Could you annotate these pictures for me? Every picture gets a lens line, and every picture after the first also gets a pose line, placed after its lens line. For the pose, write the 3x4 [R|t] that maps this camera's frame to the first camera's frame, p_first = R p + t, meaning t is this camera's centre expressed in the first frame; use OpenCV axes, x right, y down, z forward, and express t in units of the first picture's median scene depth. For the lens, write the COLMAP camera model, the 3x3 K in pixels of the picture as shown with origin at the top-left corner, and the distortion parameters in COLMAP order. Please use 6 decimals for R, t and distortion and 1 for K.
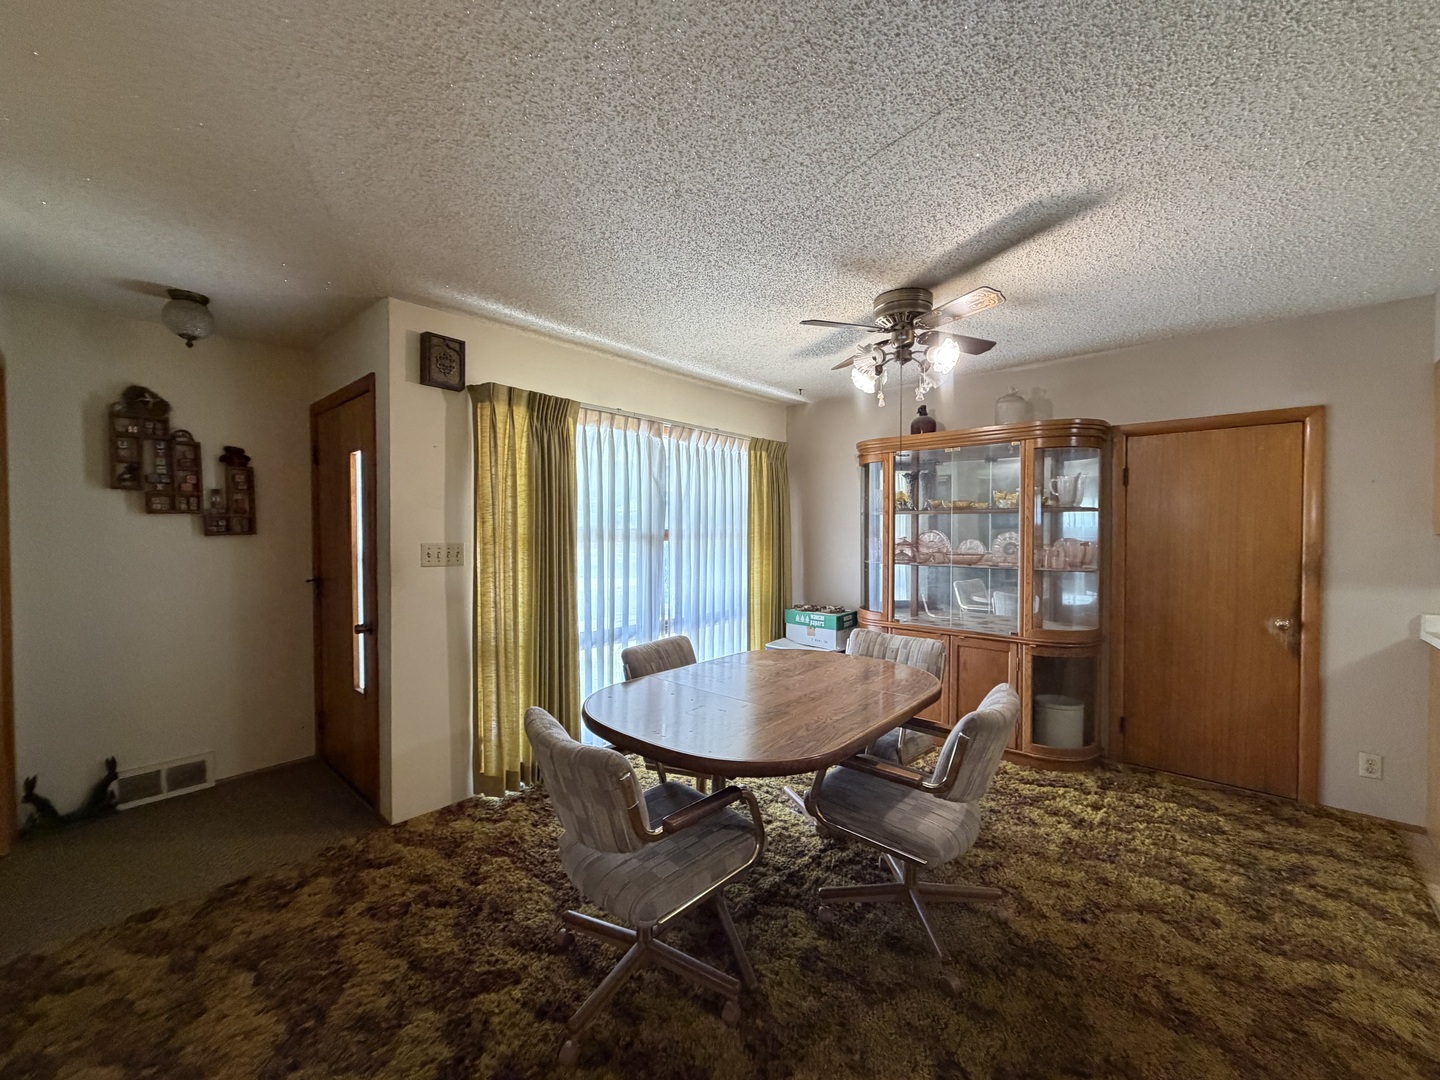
lens RADIAL K [[580.1, 0, 720.0], [0, 580.1, 540.0], [0, 0, 1]] dist [0.000693, 0.000189]
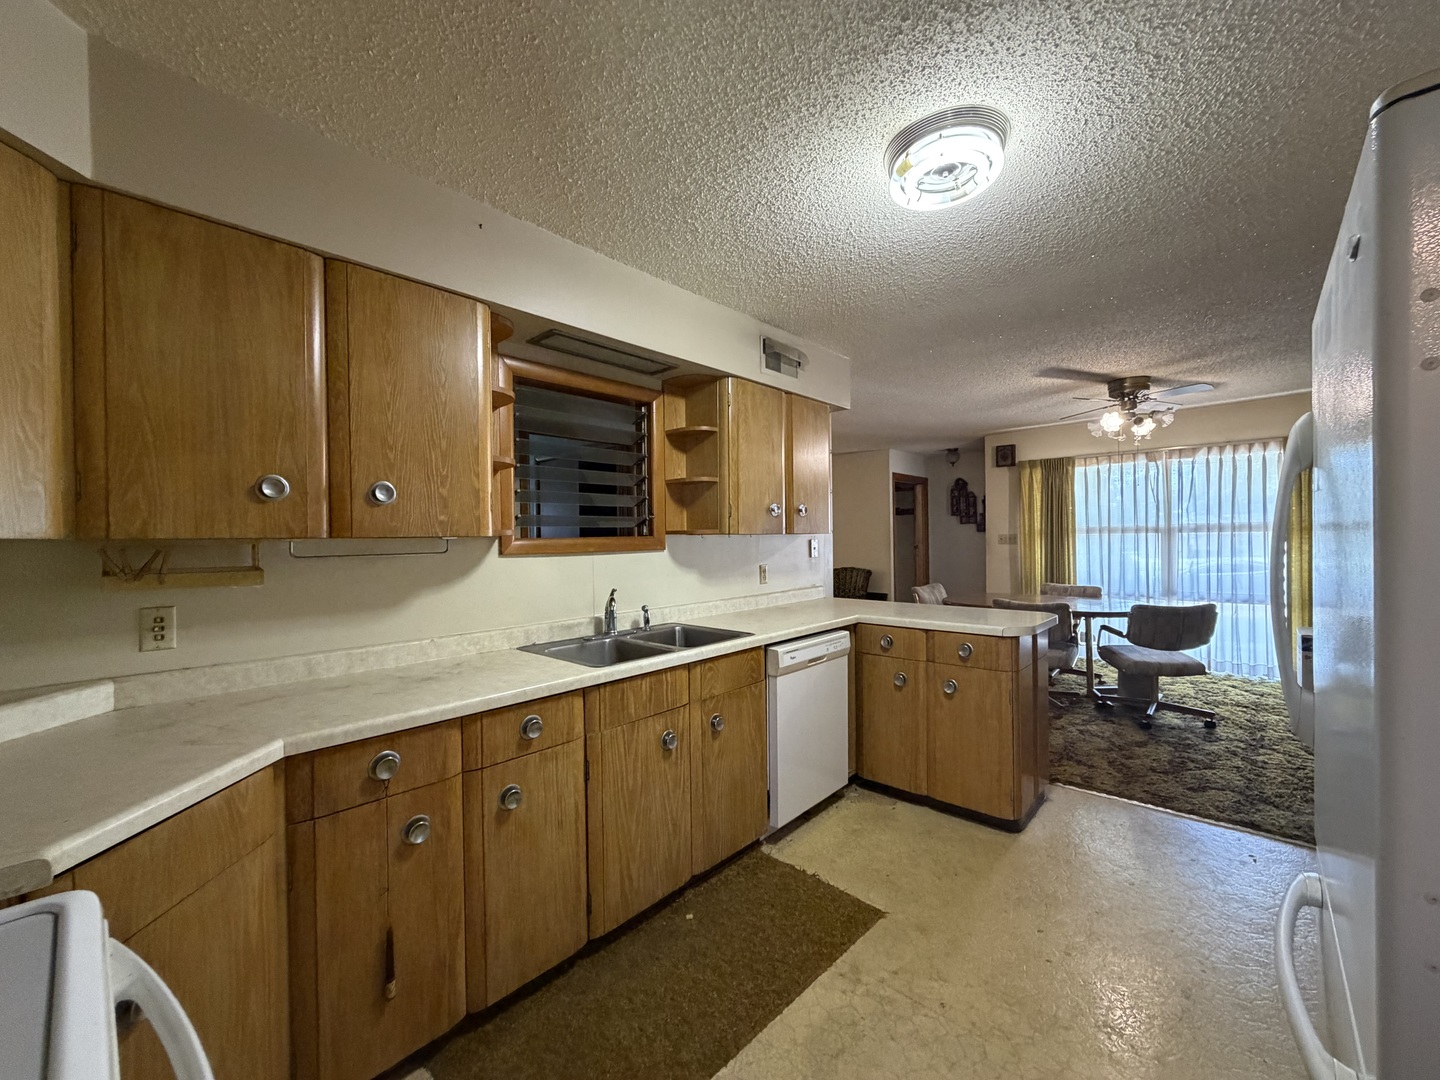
lens RADIAL K [[580.1, 0, 720.0], [0, 580.1, 540.0], [0, 0, 1]] dist [0.000693, 0.000189]
pose [[-0.013166, 0.003848, -0.999906, 1.971897], [-0.003501, 0.999986, 0.003894, 0.025377], [0.999907, 0.003552, -0.013153, -0.114796]]
